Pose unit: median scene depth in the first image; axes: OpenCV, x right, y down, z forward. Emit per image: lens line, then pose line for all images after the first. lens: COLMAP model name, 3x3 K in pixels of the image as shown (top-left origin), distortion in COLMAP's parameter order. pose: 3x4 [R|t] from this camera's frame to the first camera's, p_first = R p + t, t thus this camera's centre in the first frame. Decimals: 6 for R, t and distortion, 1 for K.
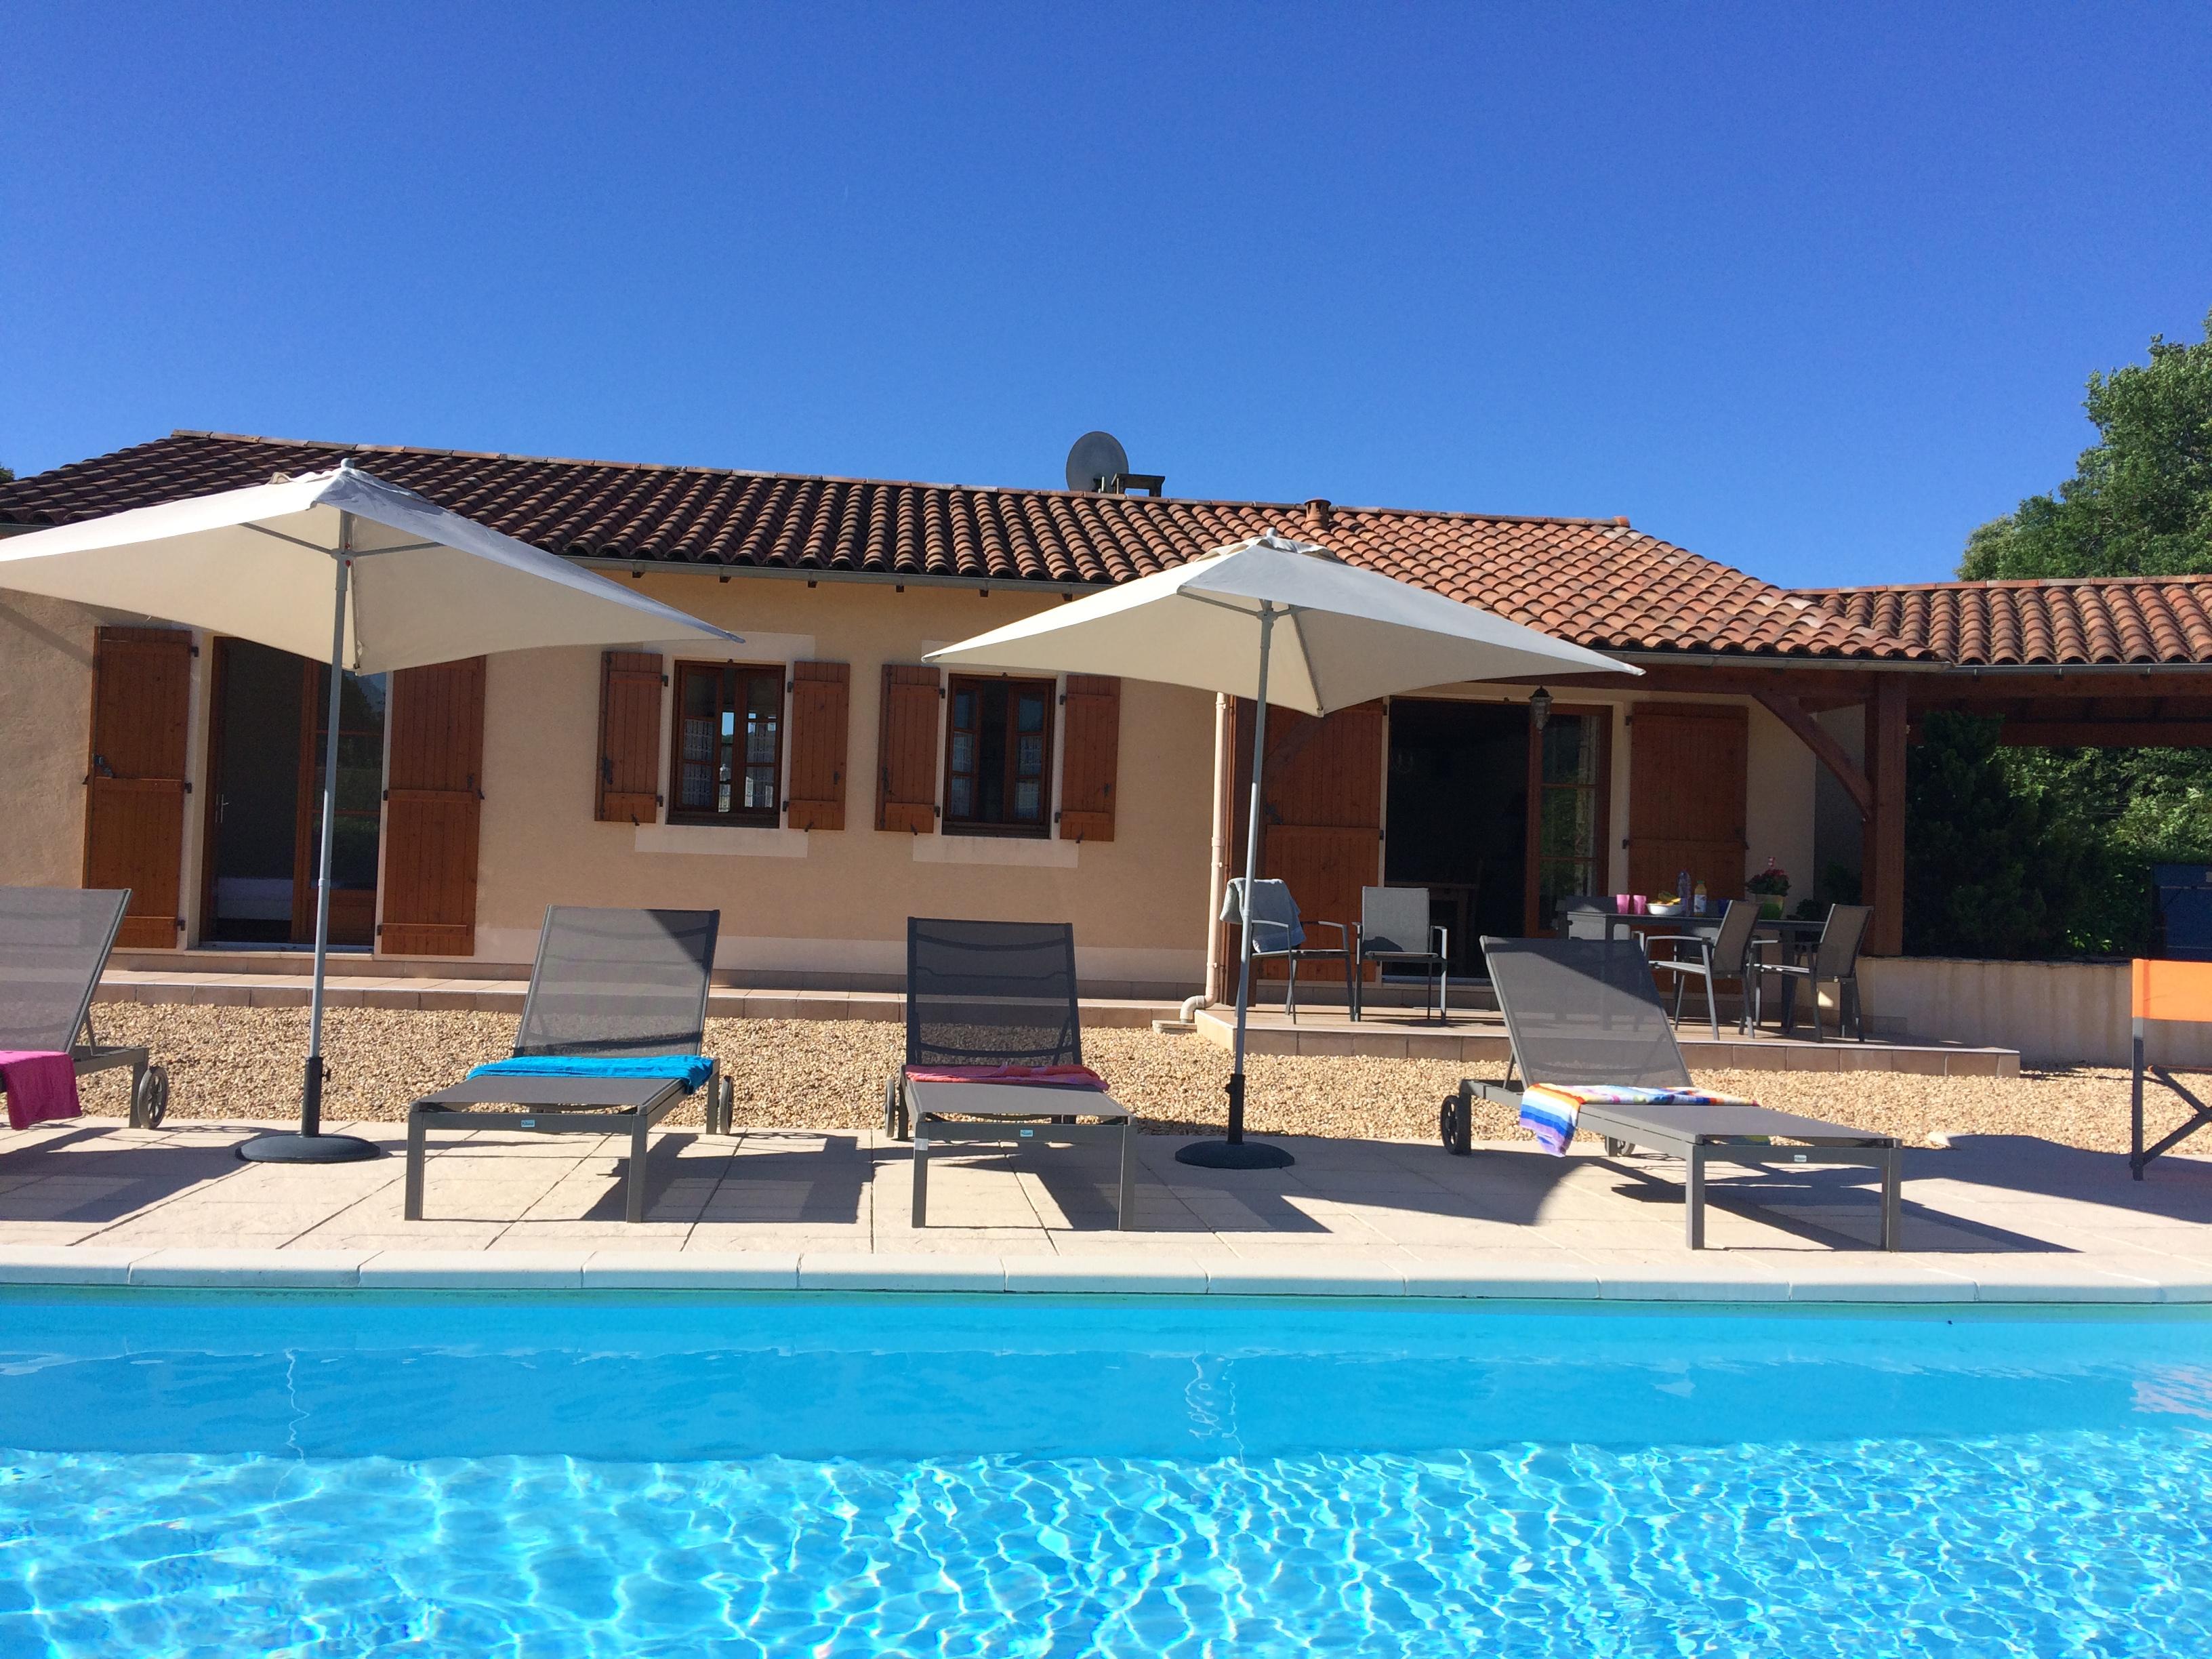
lens RADIAL K [[1732.3, 0, 1183.9], [0, 1732.3, 837.9], [0, 0, 1]] dist [0.006661, 0.002747]
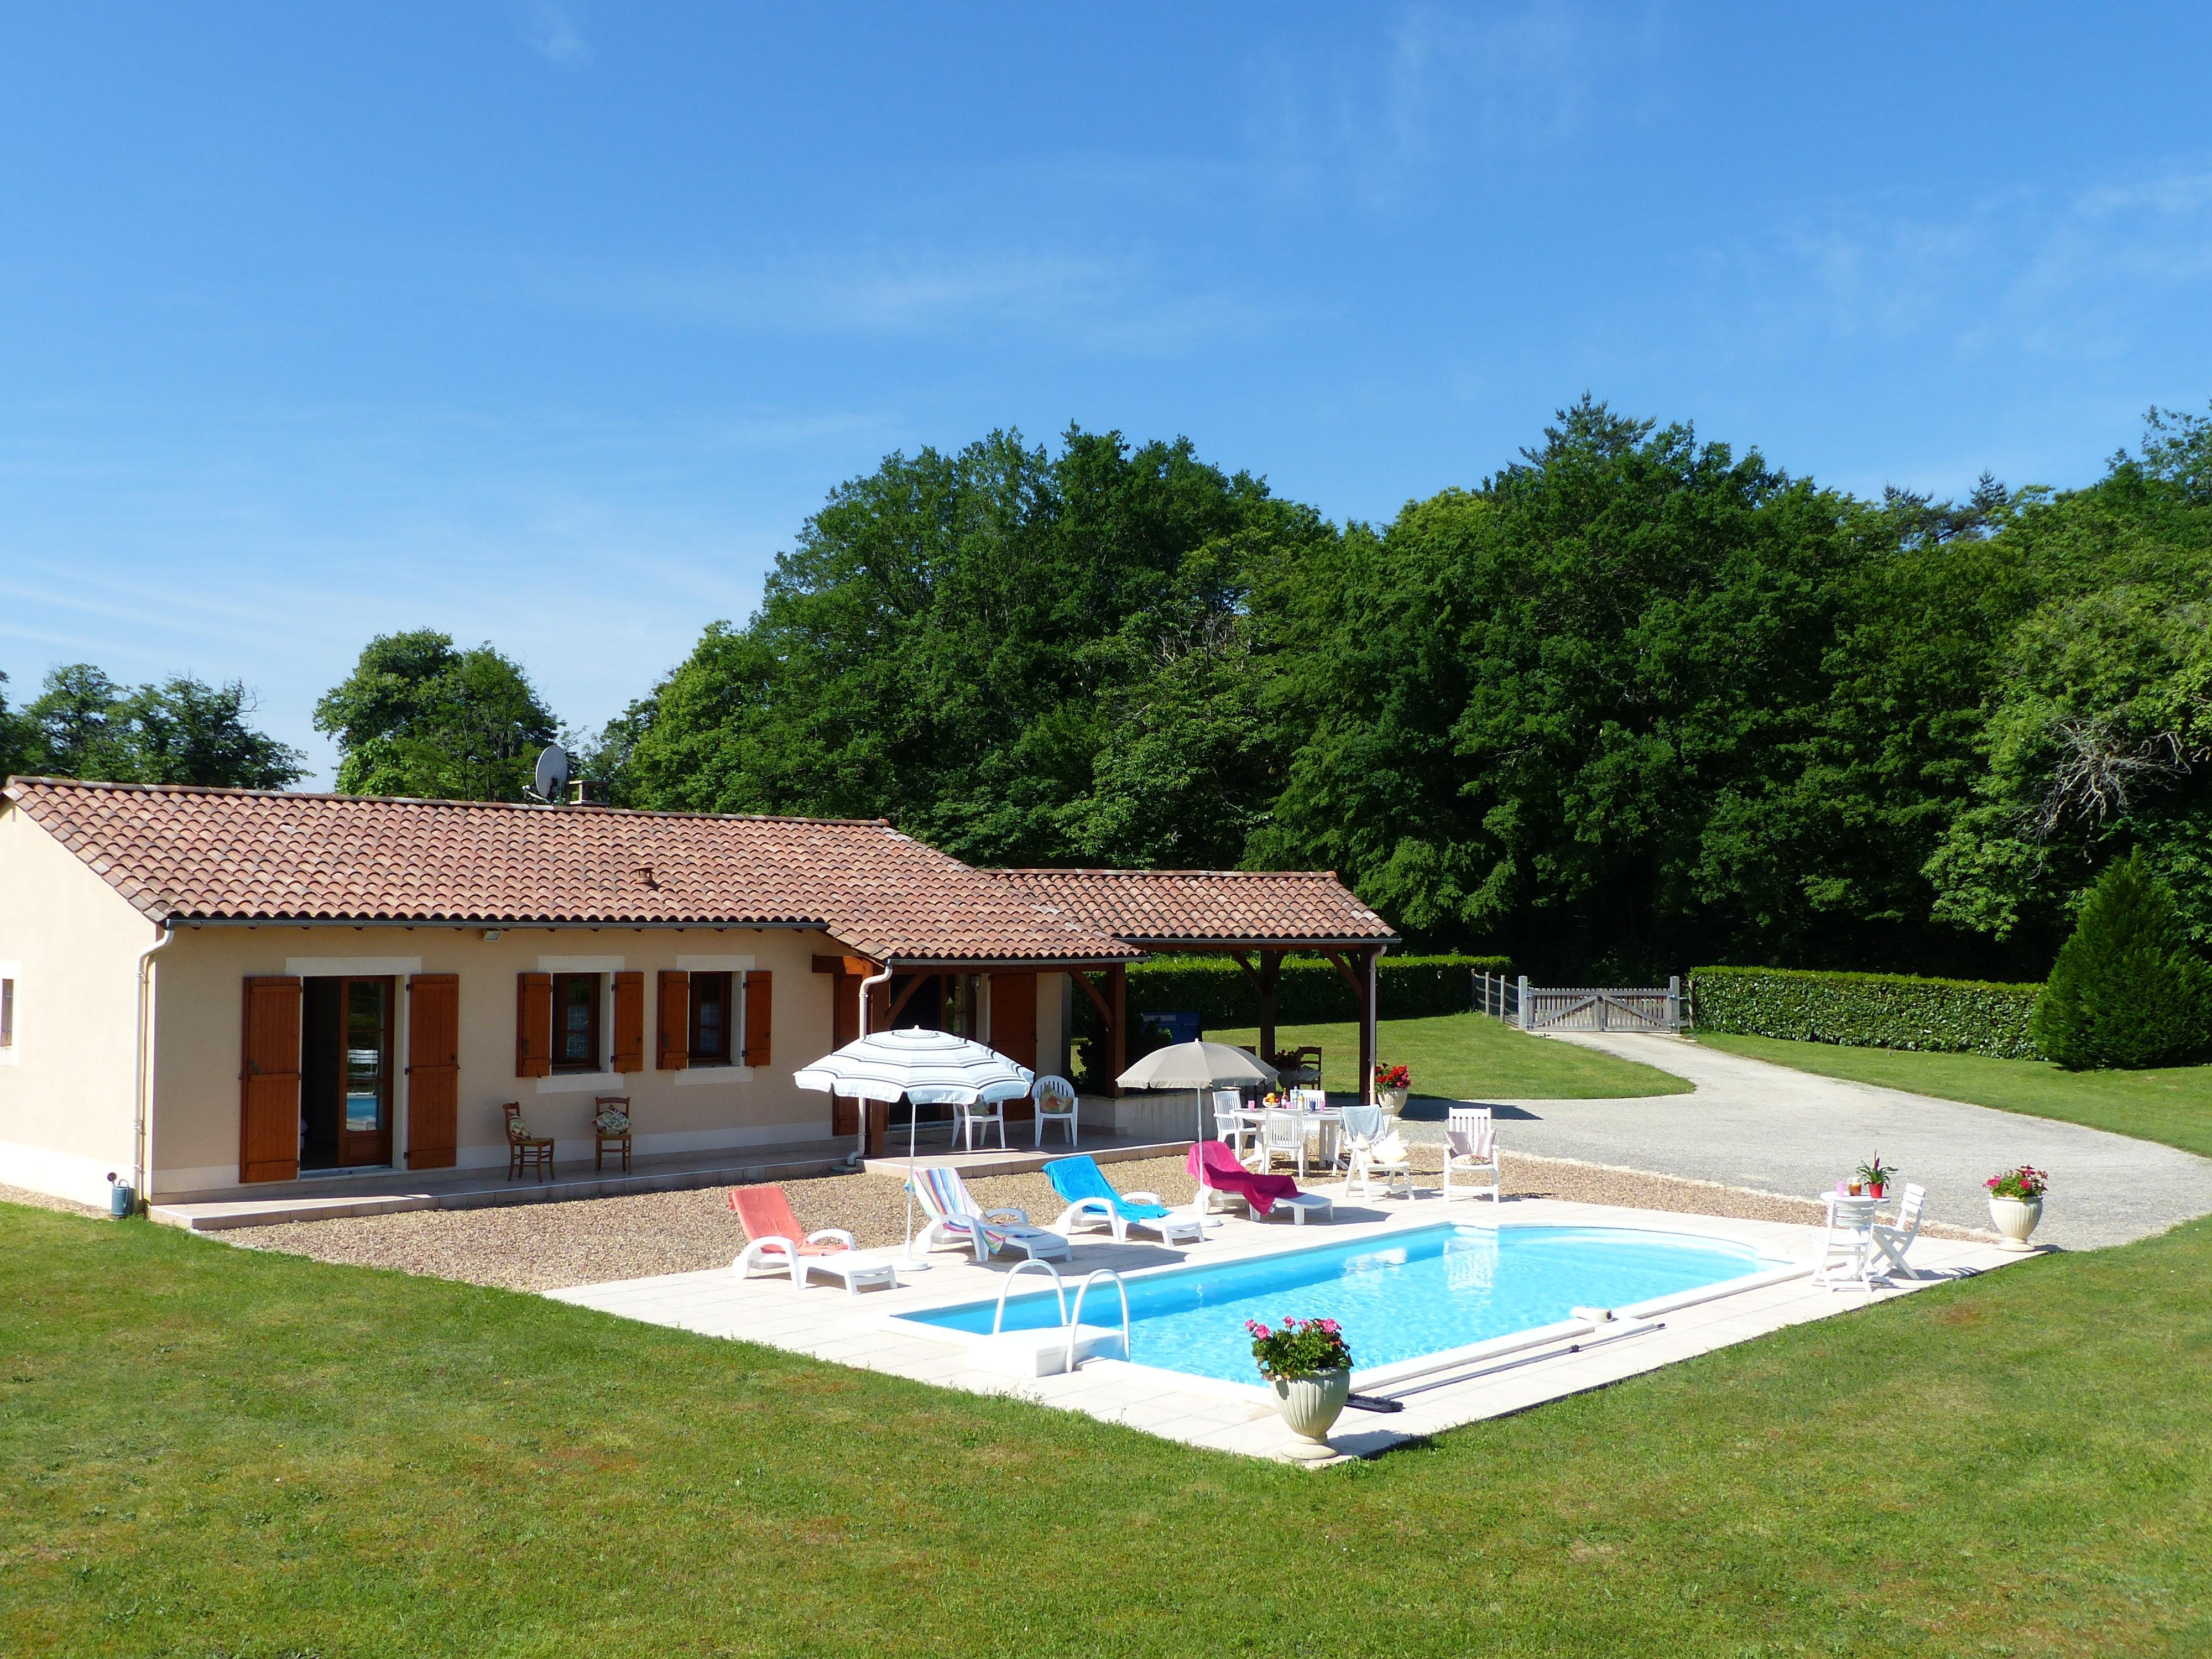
lens RADIAL K [[2242.6, 0, 1106.0], [0, 2242.6, 829.5], [0, 0, 1]] dist [-0.043392, -0.007559]
pose [[0.753386, -0.003905, 0.657567, -1.218941], [0.004308, 0.999990, 0.001002, -0.226606], [-0.657565, 0.002077, 0.753395, -0.883549]]
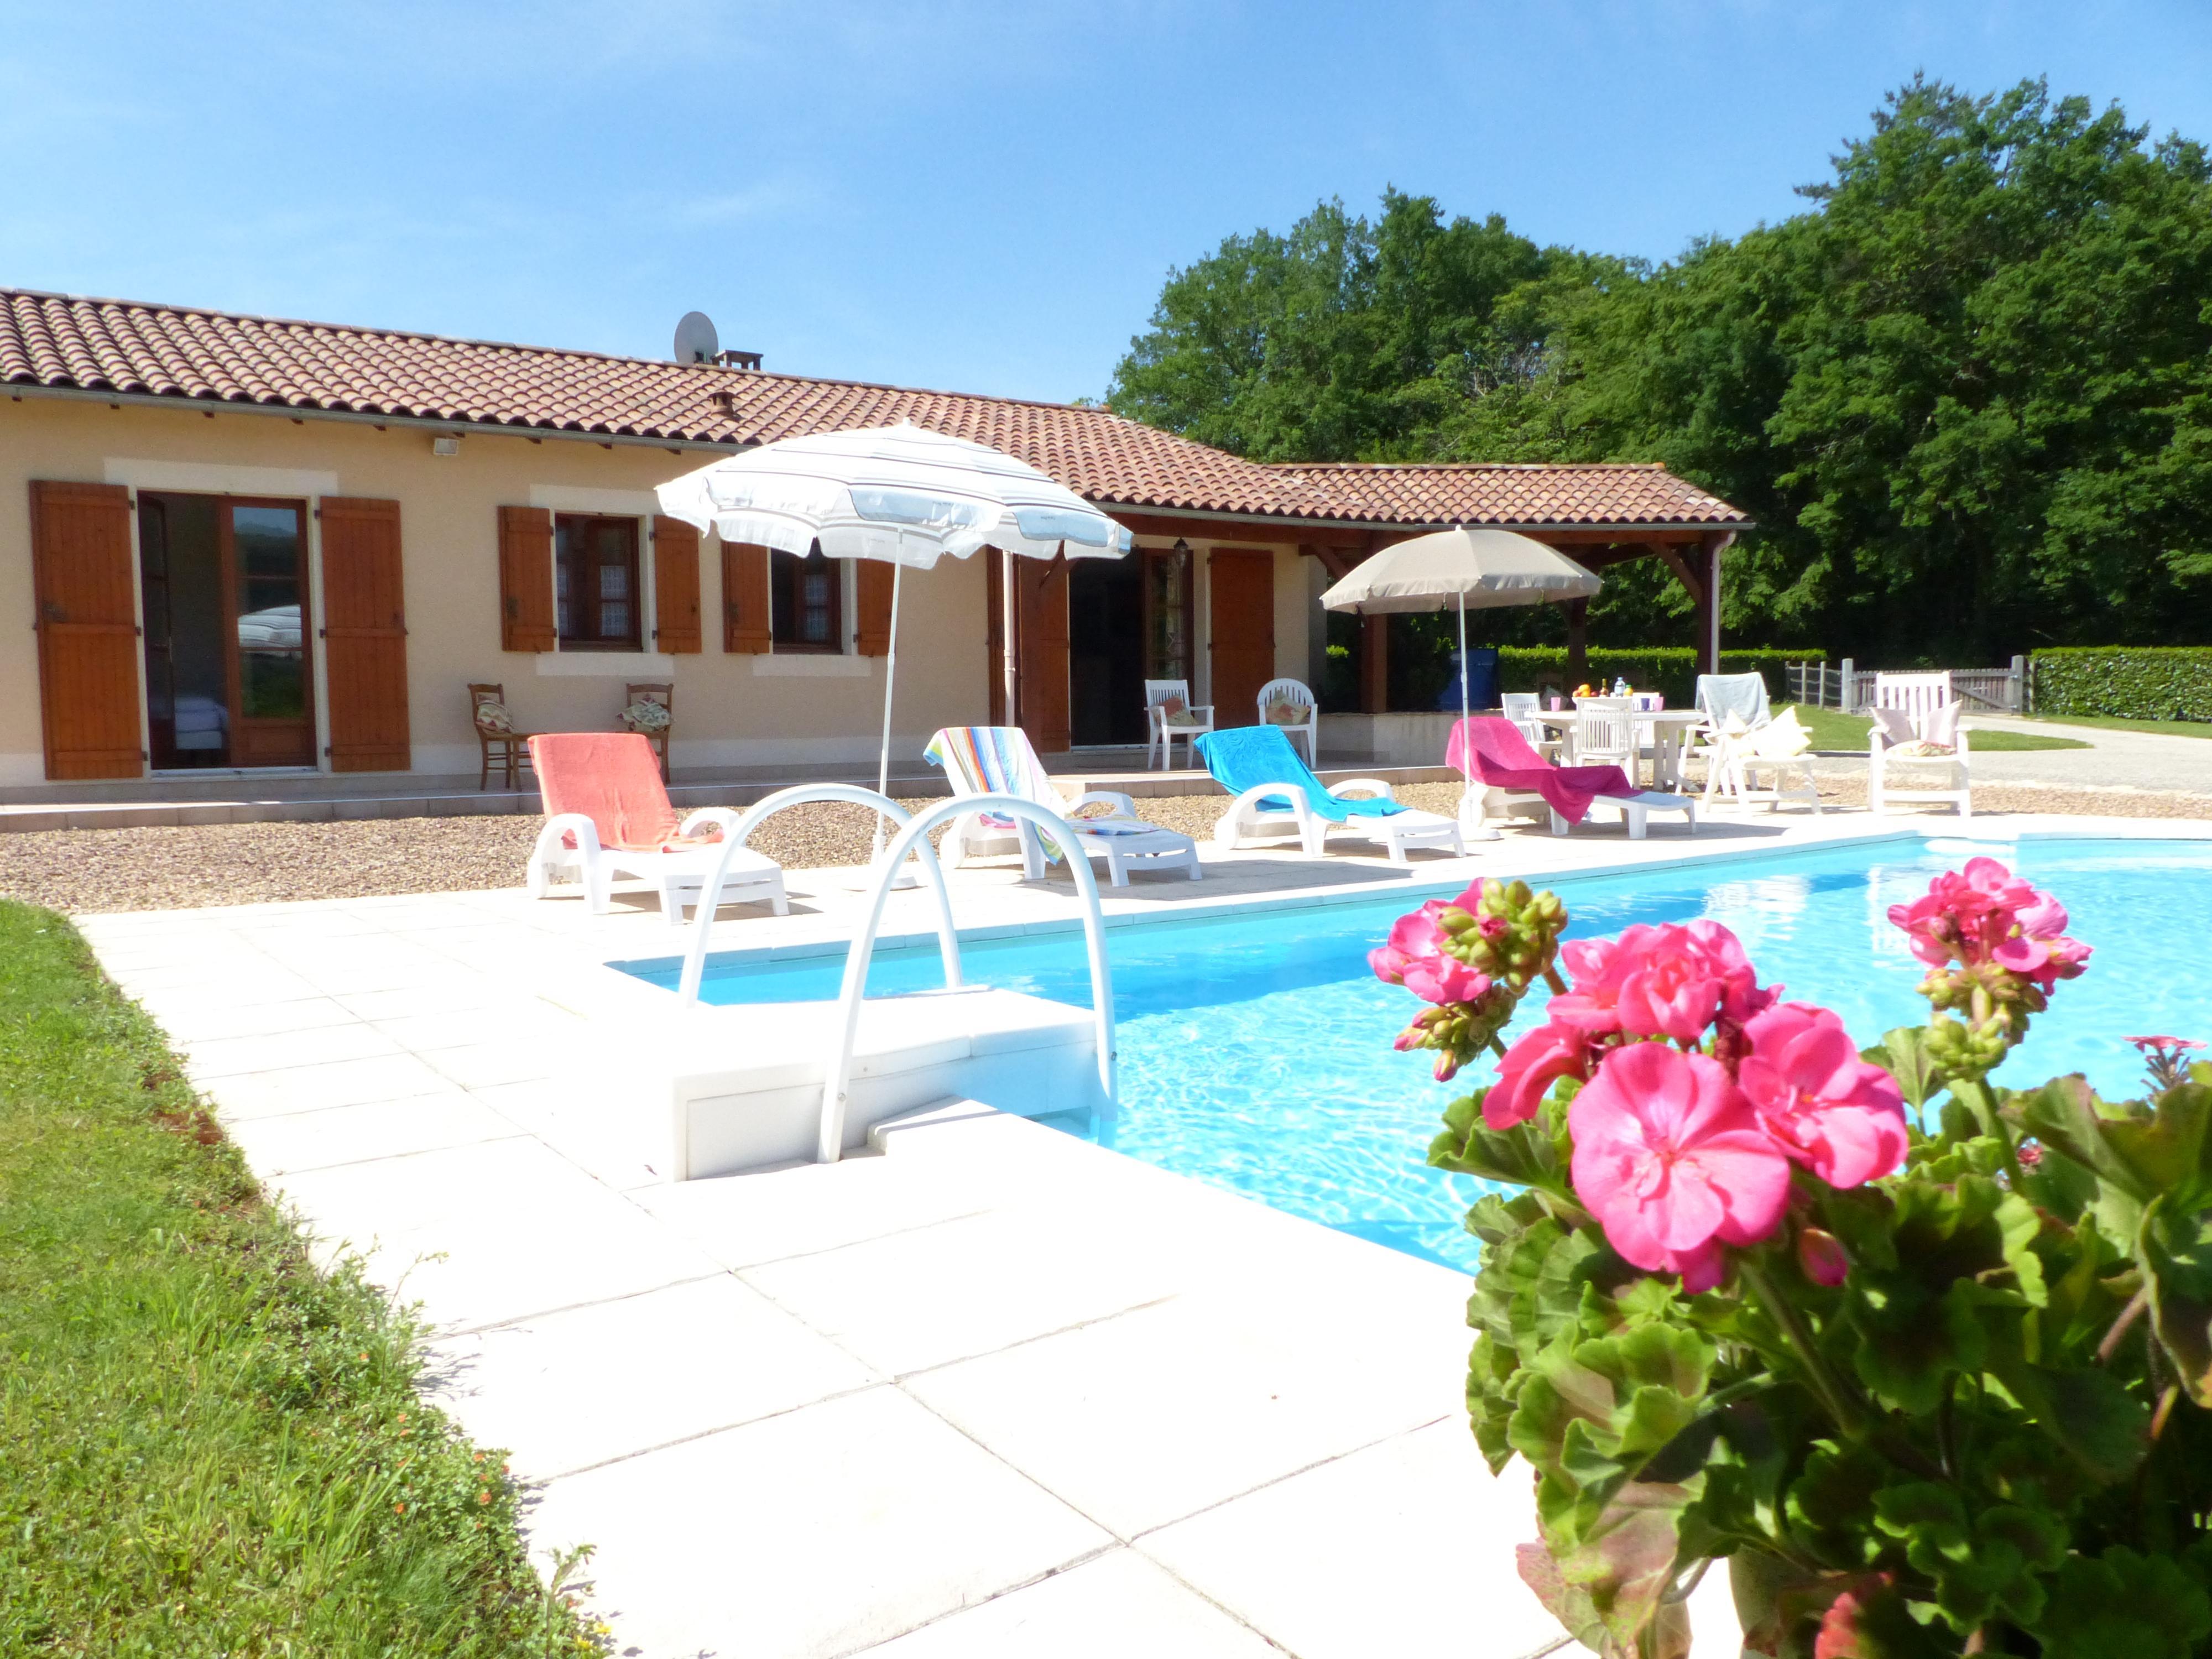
lens RADIAL K [[1630.7, 0, 1106.0], [0, 1630.7, 829.5], [0, 0, 1]] dist [-0.003339, 0.007829]
pose [[0.871232, -0.081700, 0.484025, -0.495399], [0.032180, 0.993437, 0.109763, 0.002013], [-0.489816, -0.080054, 0.868143, -0.158947]]
